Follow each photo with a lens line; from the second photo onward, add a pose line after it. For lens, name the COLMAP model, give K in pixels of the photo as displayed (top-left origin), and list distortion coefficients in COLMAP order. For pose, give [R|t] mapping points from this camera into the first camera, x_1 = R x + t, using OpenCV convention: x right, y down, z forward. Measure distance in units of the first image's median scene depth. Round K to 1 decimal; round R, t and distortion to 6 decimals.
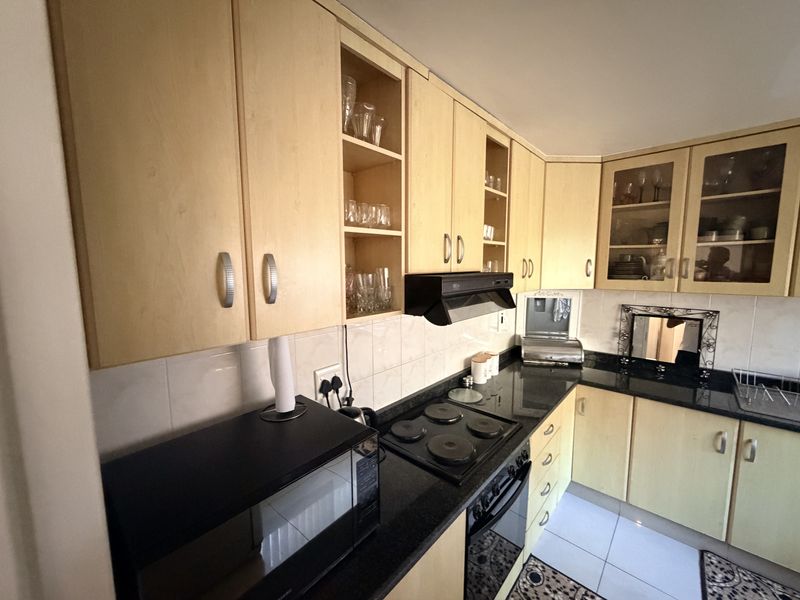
lens RADIAL K [[318.8, 0, 398.0], [0, 318.8, 299.6], [0, 0, 1]] dist [0.000113, 0.000337]
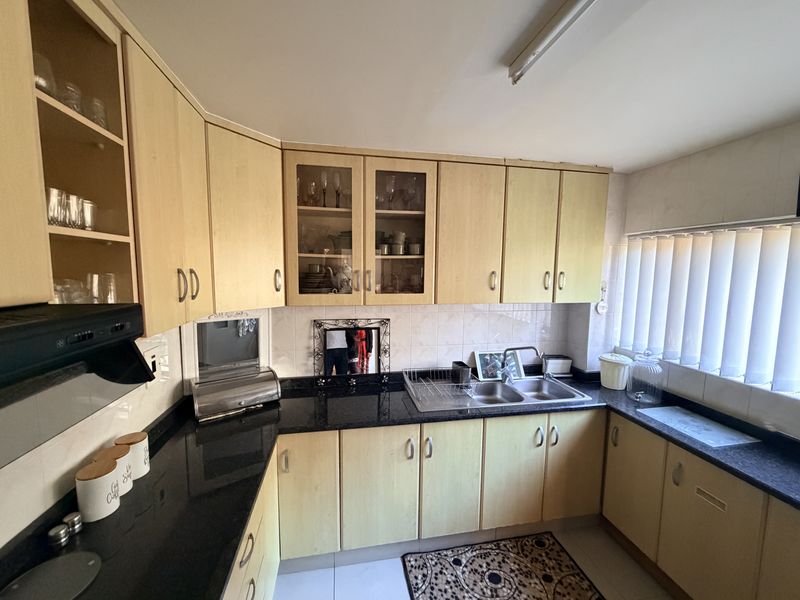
lens RADIAL K [[318.8, 0, 397.7], [0, 318.8, 300.0], [0, 0, 1]] dist [0.000113, 0.000337]
pose [[0.601819, -0.065876, 0.795911, 0.168432], [0.073637, 0.996924, 0.026833, -0.057327], [-0.795230, 0.042460, 0.604819, 0.331703]]
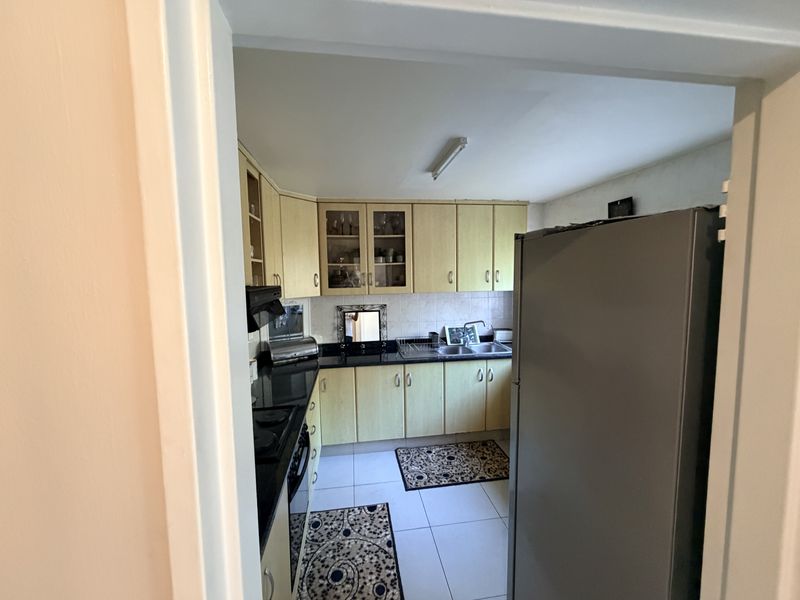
lens RADIAL K [[318.8, 0, 395.5], [0, 318.8, 299.3], [0, 0, 1]] dist [0.000113, 0.000337]
pose [[0.637724, -0.068887, 0.767178, -0.235330], [0.098662, 0.995094, 0.007338, 0.001862], [-0.763920, 0.071012, 0.641392, -0.099489]]
